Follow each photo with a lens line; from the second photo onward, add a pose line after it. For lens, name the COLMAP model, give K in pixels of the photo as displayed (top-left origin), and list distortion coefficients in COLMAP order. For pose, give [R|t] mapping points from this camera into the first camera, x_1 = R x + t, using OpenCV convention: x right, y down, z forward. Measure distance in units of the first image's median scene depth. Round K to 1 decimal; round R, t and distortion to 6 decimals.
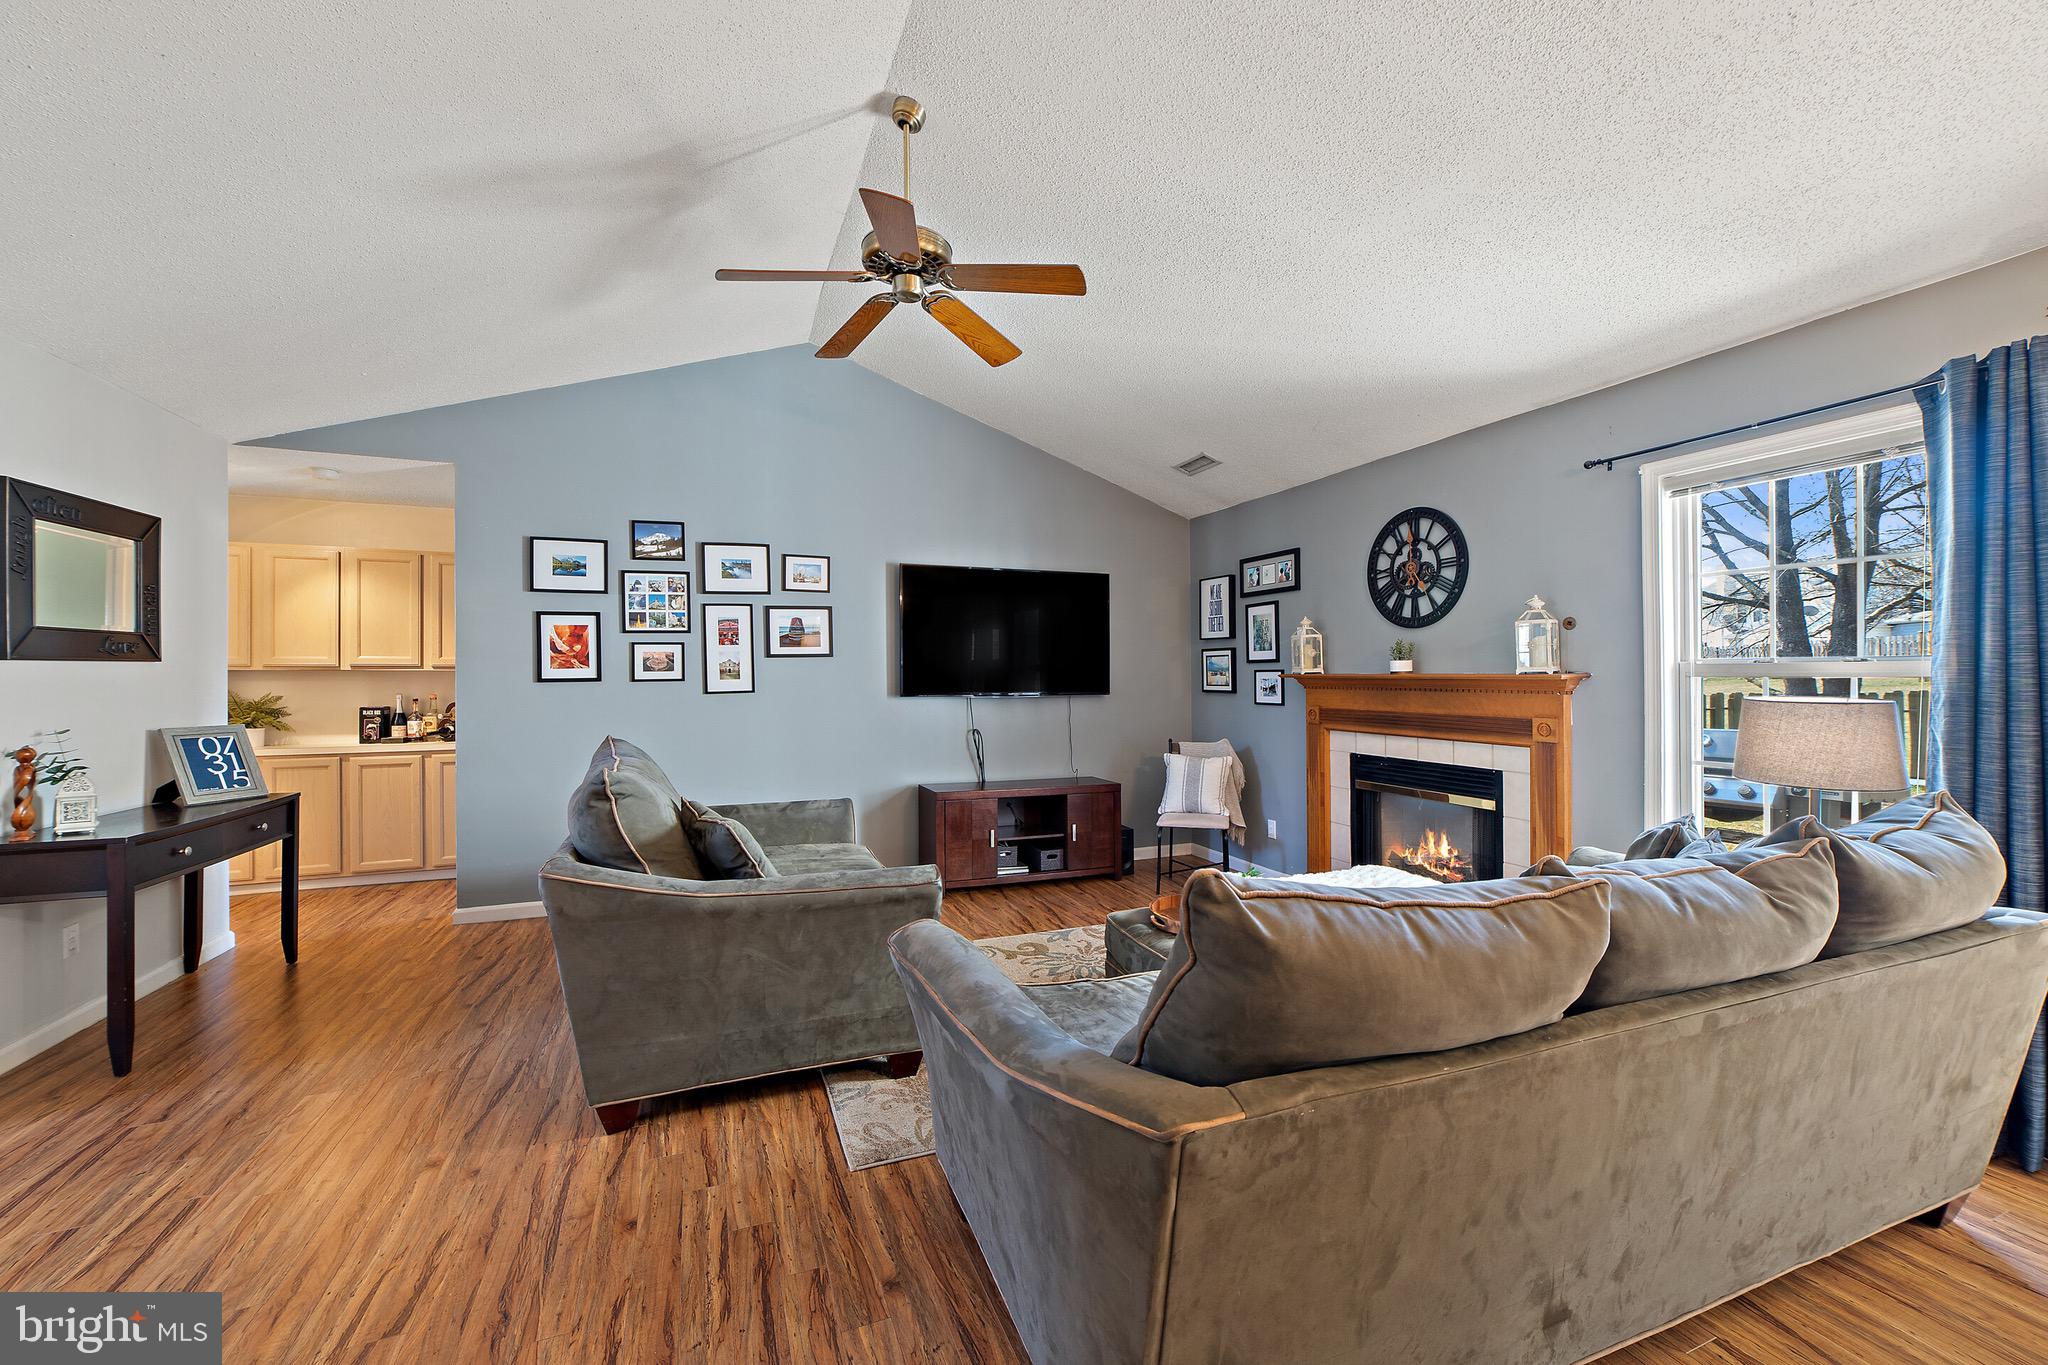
lens RADIAL K [[800.1, 0, 1013.3], [0, 800.1, 681.2], [0, 0, 1]] dist [-0.027503, 0.010858]
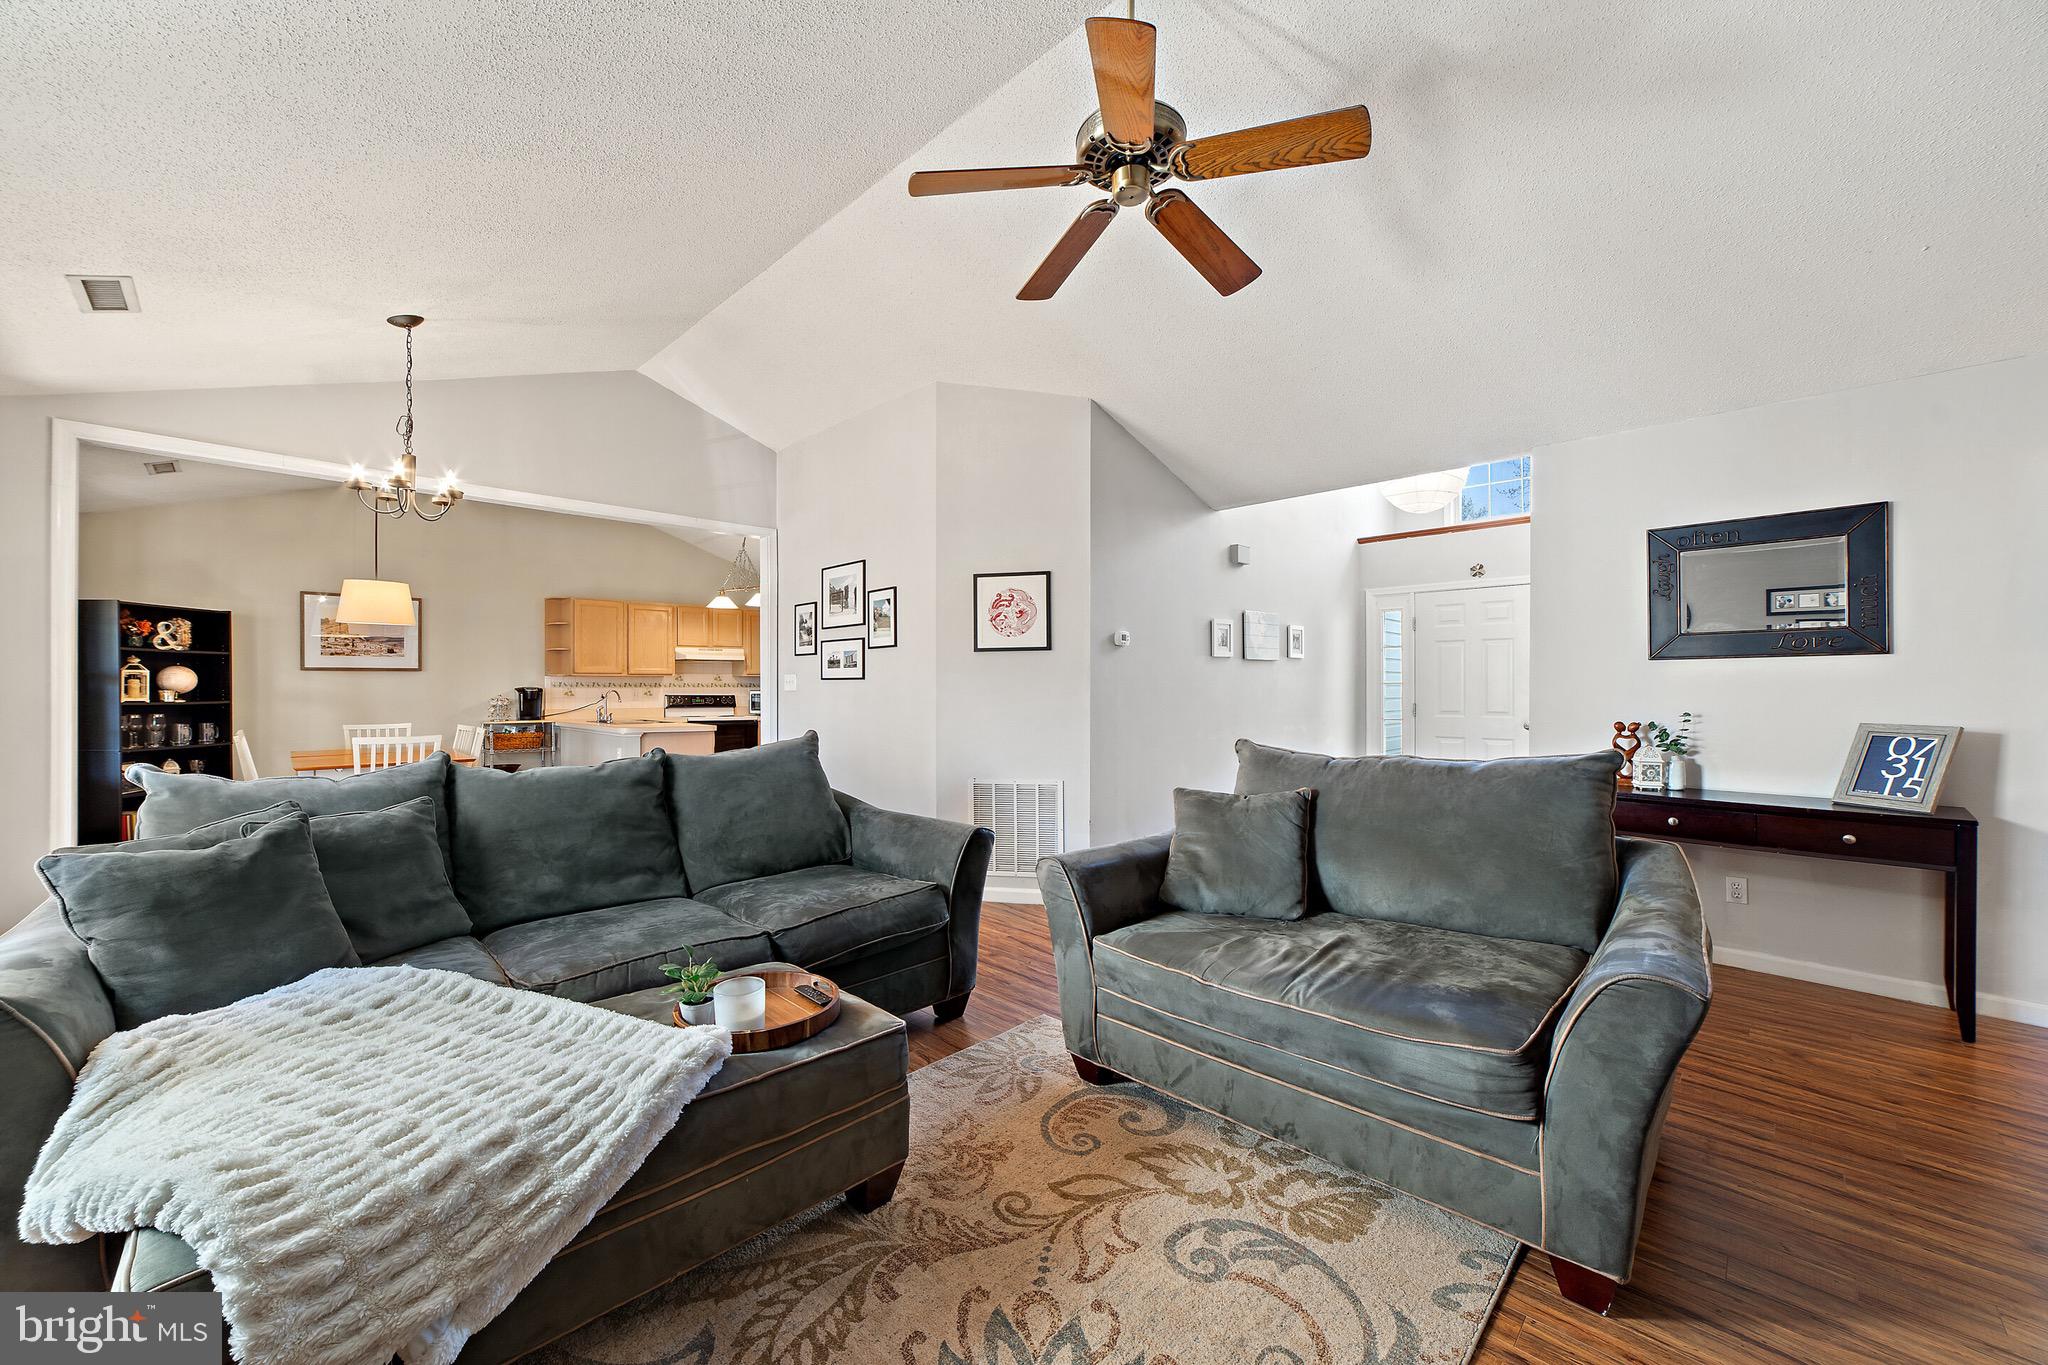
lens RADIAL K [[810.1, 0, 1029.7], [0, 810.1, 688.3], [0, 0, 1]] dist [-0.001872, 0.010257]
pose [[-0.905992, 0.004762, -0.423268, 0.203216], [-0.001388, 0.999898, 0.014222, 0.003138], [0.423292, 0.013472, -0.905893, 1.083222]]
